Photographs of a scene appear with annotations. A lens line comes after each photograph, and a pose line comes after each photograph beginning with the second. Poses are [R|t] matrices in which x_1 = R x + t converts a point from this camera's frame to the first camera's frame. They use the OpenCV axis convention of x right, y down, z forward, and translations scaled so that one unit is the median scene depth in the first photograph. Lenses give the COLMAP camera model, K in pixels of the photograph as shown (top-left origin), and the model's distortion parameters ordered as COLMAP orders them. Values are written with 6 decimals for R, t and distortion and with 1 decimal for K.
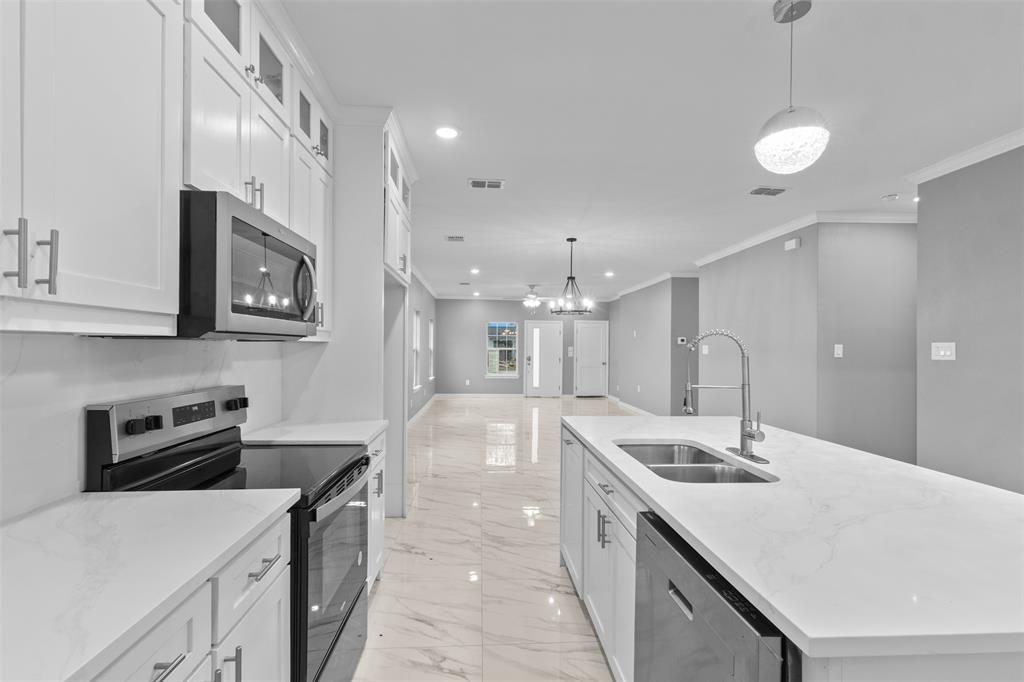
lens RADIAL K [[472.5, 0, 508.6], [0, 472.5, 350.4], [0, 0, 1]] dist [0.001011, 0.000080]
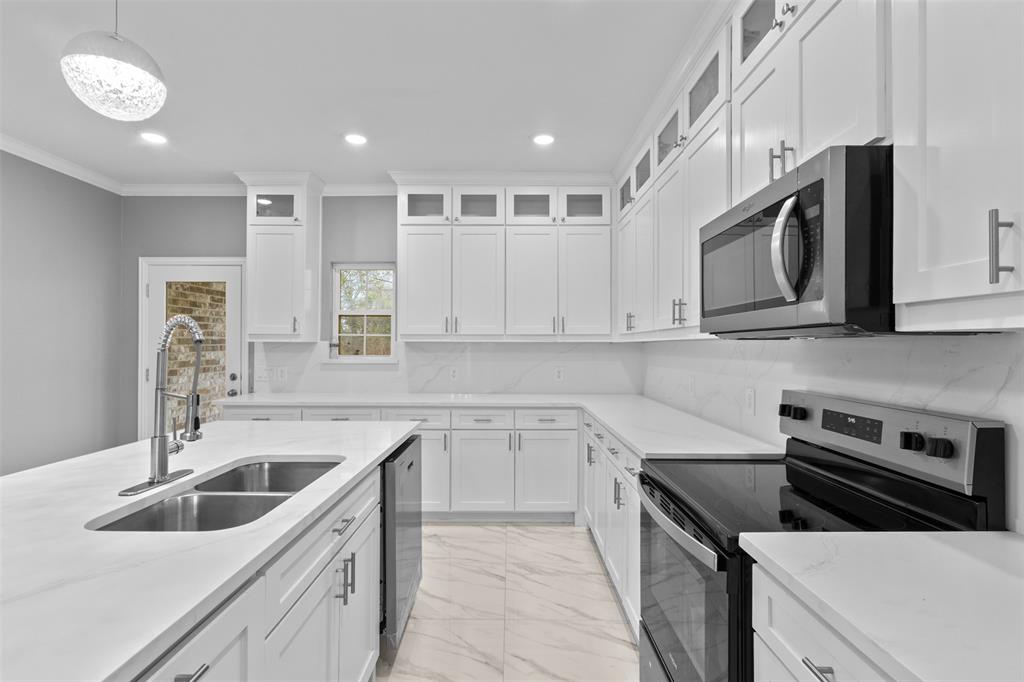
lens RADIAL K [[471.2, 0, 508.2], [0, 471.2, 345.1], [0, 0, 1]] dist [-0.000002, 0.000166]
pose [[-0.997801, -0.008765, 0.065697, -0.016869], [-0.008496, 0.999954, 0.004378, -0.001093], [-0.065733, 0.003810, -0.997830, 0.272163]]
